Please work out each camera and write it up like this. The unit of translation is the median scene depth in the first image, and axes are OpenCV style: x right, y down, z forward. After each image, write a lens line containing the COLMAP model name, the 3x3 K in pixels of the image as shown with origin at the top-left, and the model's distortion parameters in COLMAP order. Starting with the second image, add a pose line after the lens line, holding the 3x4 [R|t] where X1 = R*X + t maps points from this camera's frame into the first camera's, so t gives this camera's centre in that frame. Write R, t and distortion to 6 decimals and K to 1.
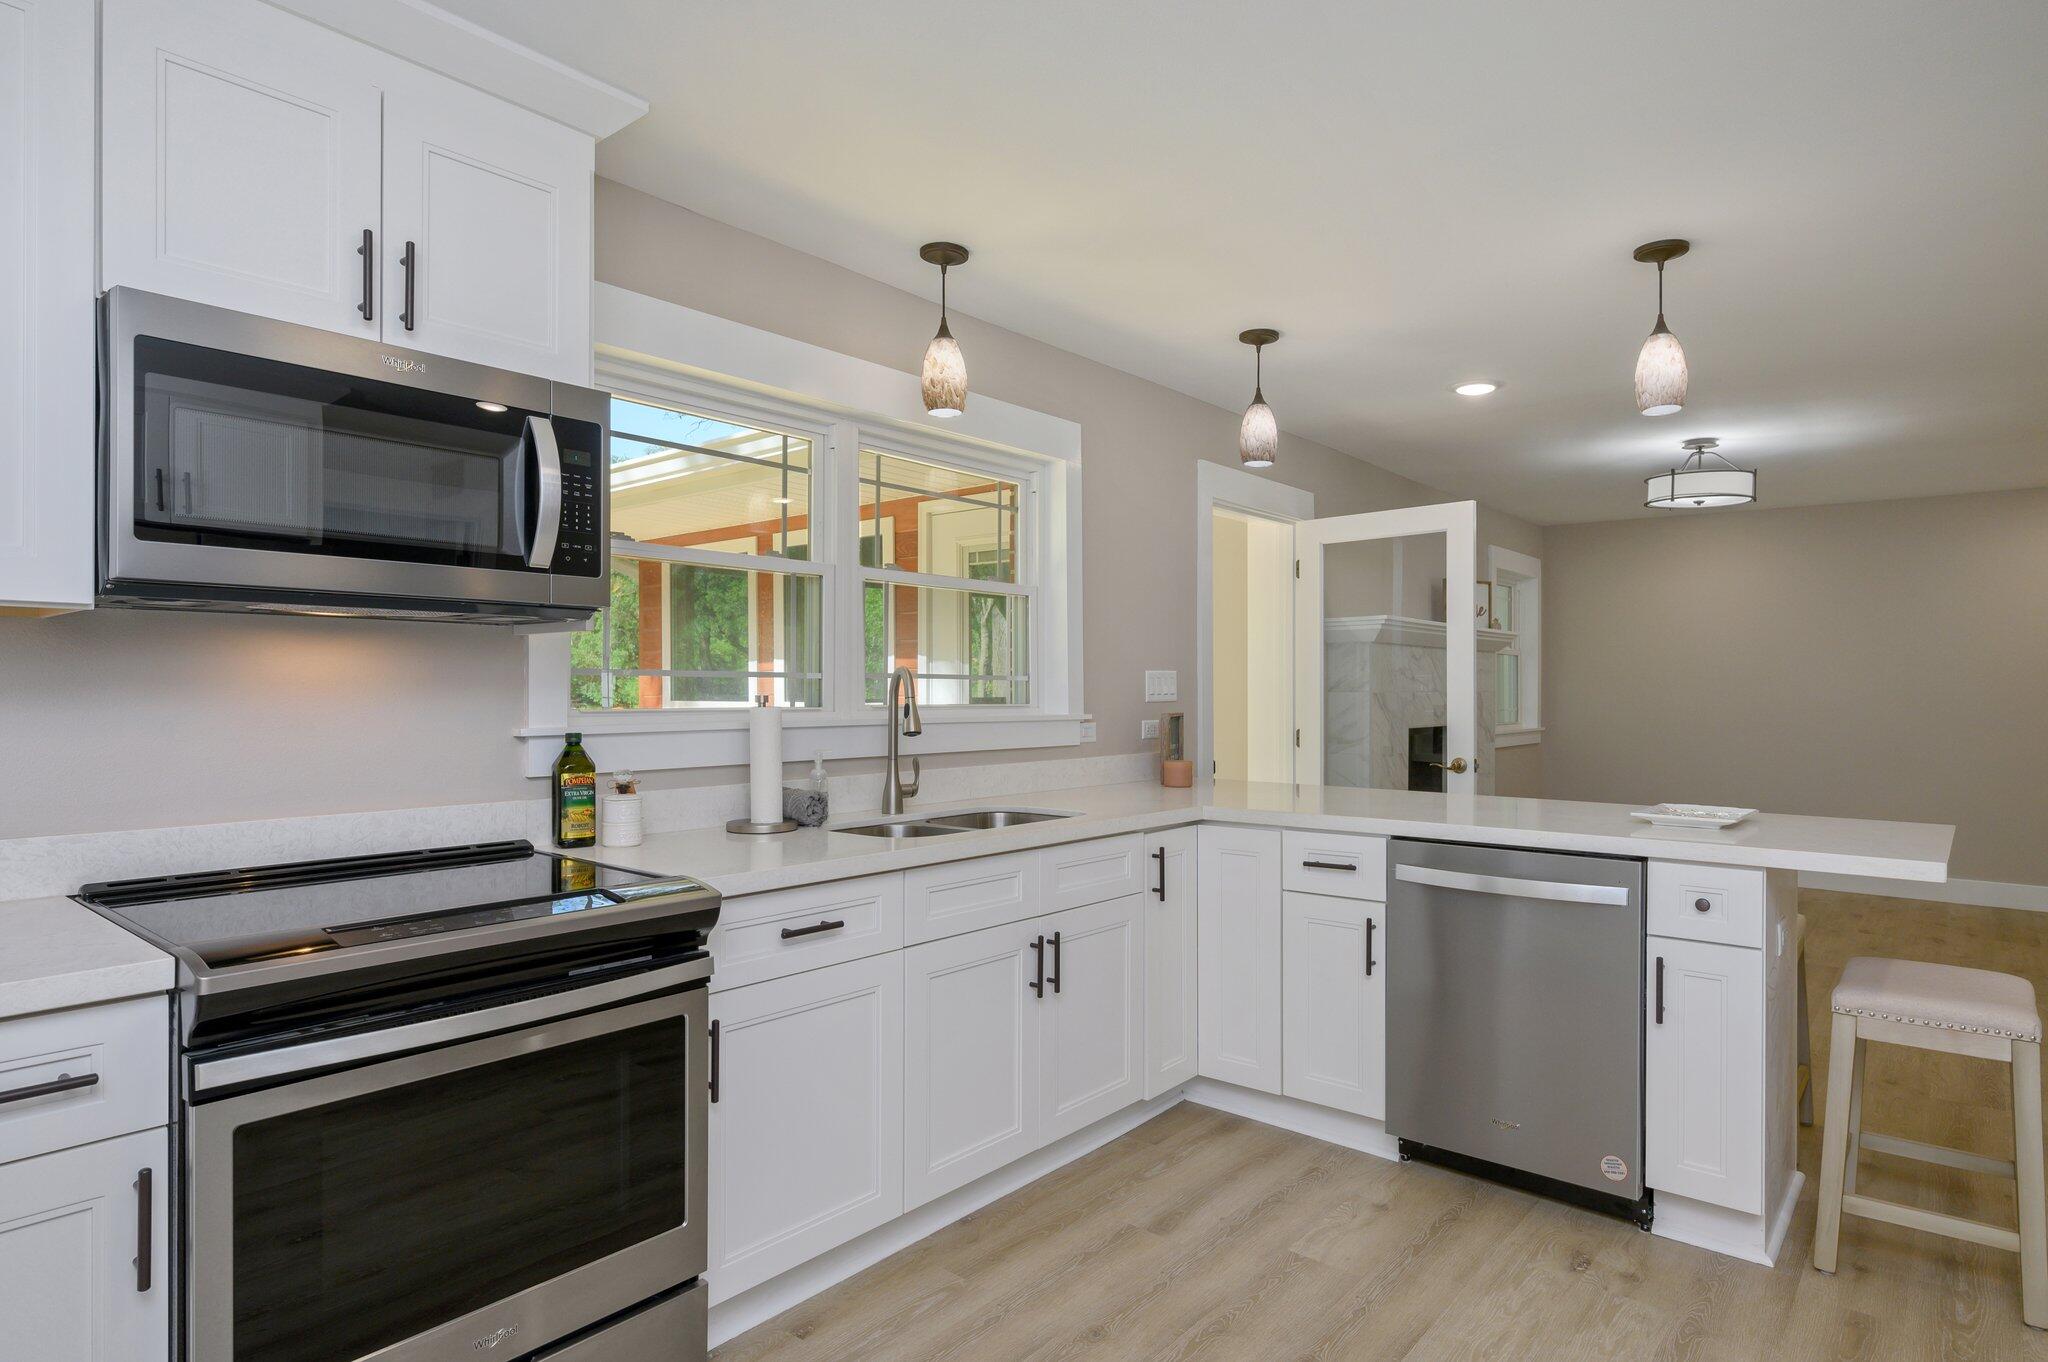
lens RADIAL K [[1124.2, 0, 1024.0], [0, 1124.2, 681.0], [0, 0, 1]] dist [-0.004054, -0.000999]
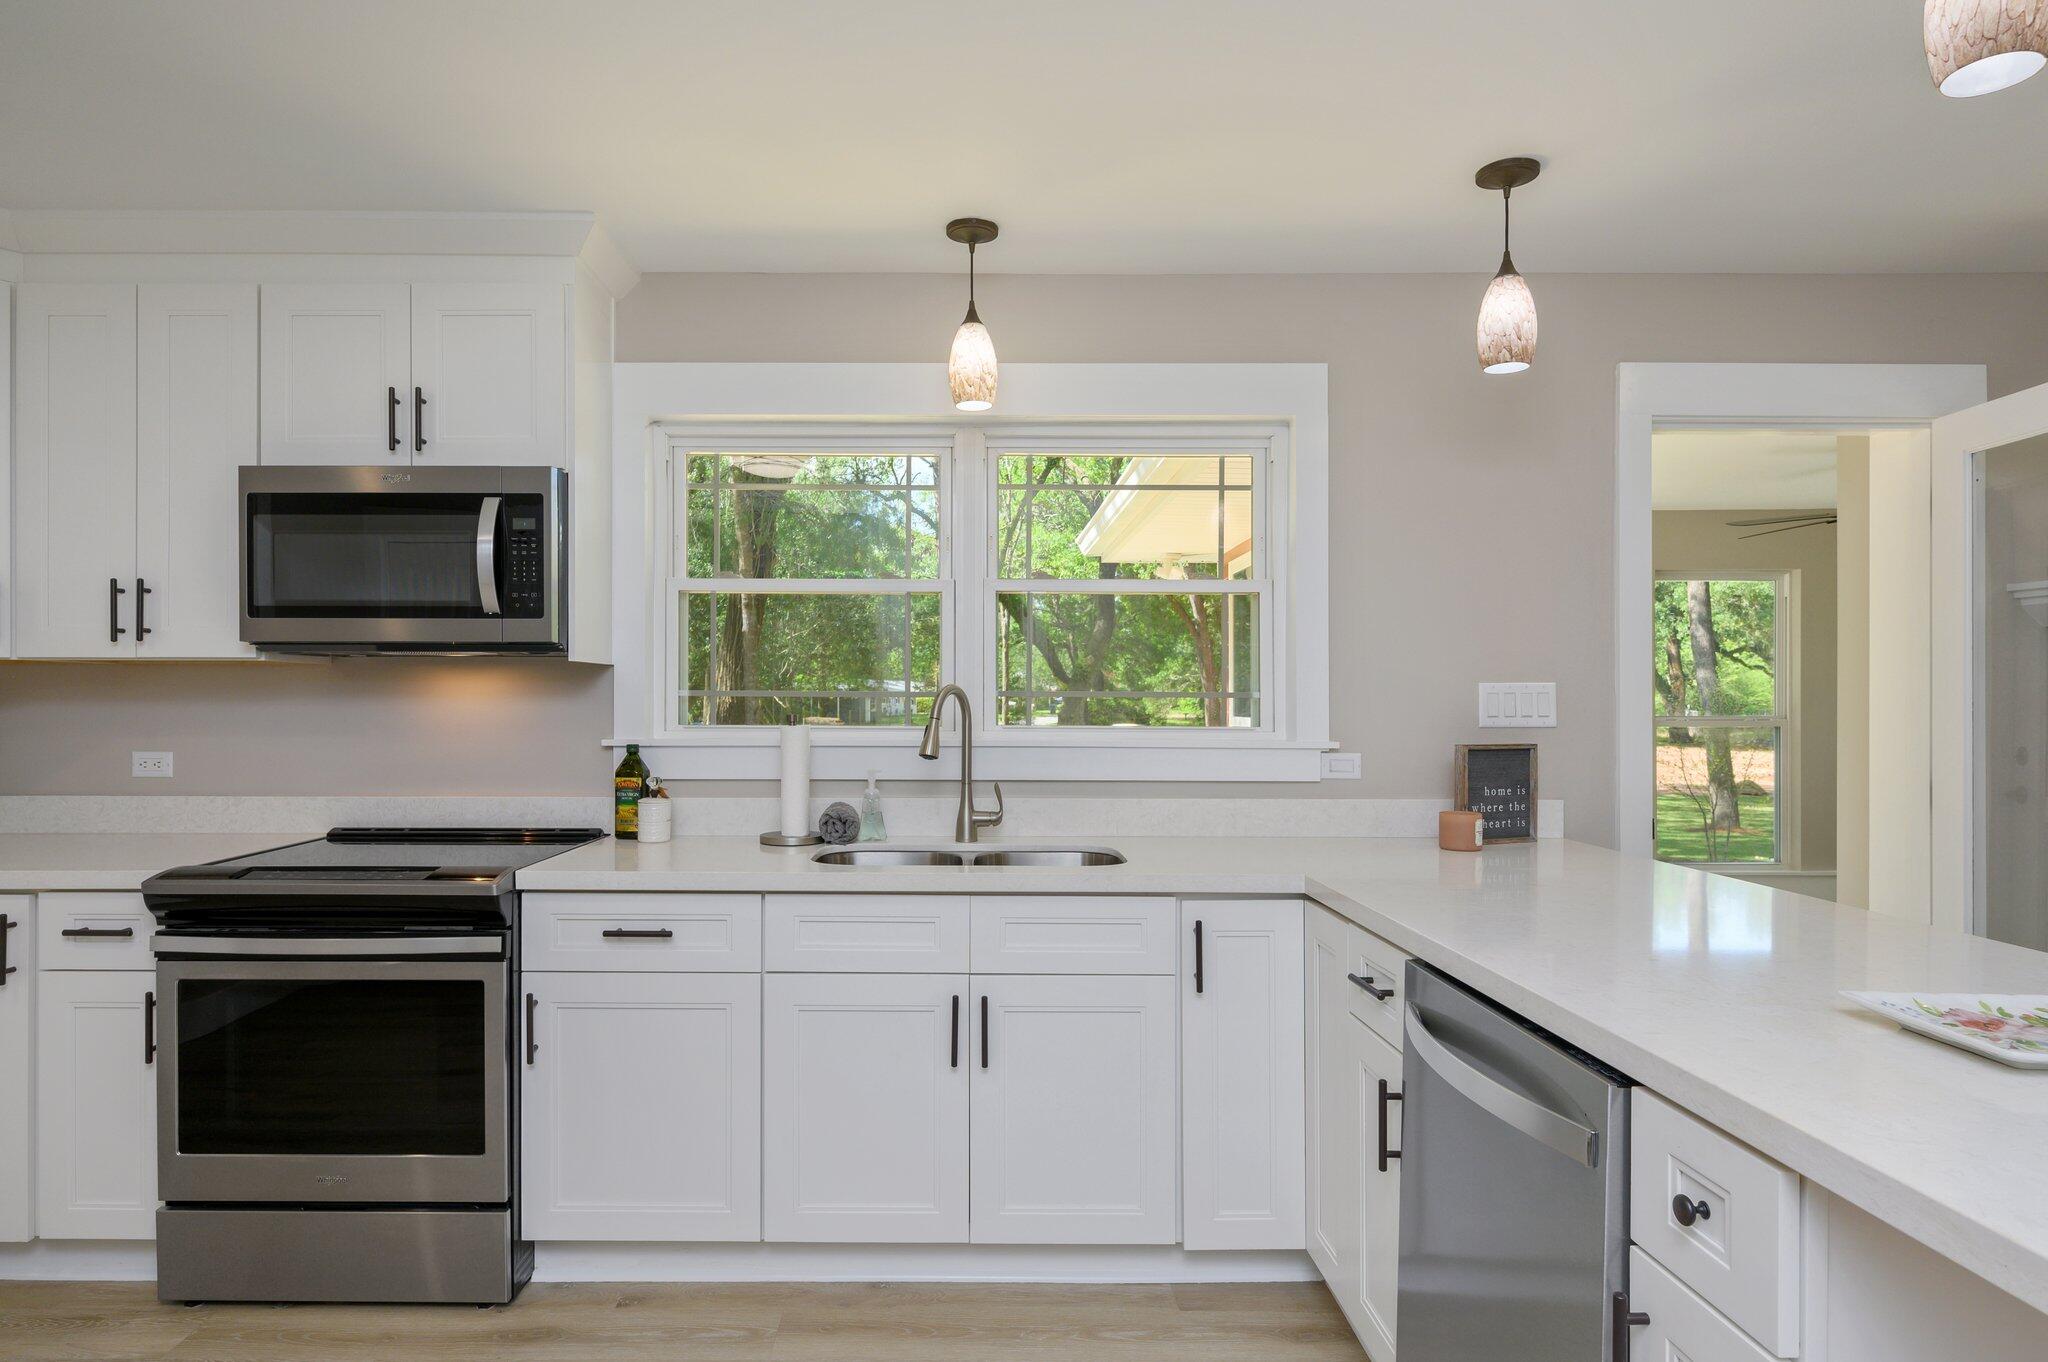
lens RADIAL K [[1159.1, 0, 1023.5], [0, 1159.1, 690.3], [0, 0, 1]] dist [-0.005518, -0.001218]
pose [[0.637348, -0.004846, -0.770561, 0.739980], [0.004555, 0.999986, -0.002521, -0.006051], [0.770562, -0.001903, 0.637362, 0.474189]]
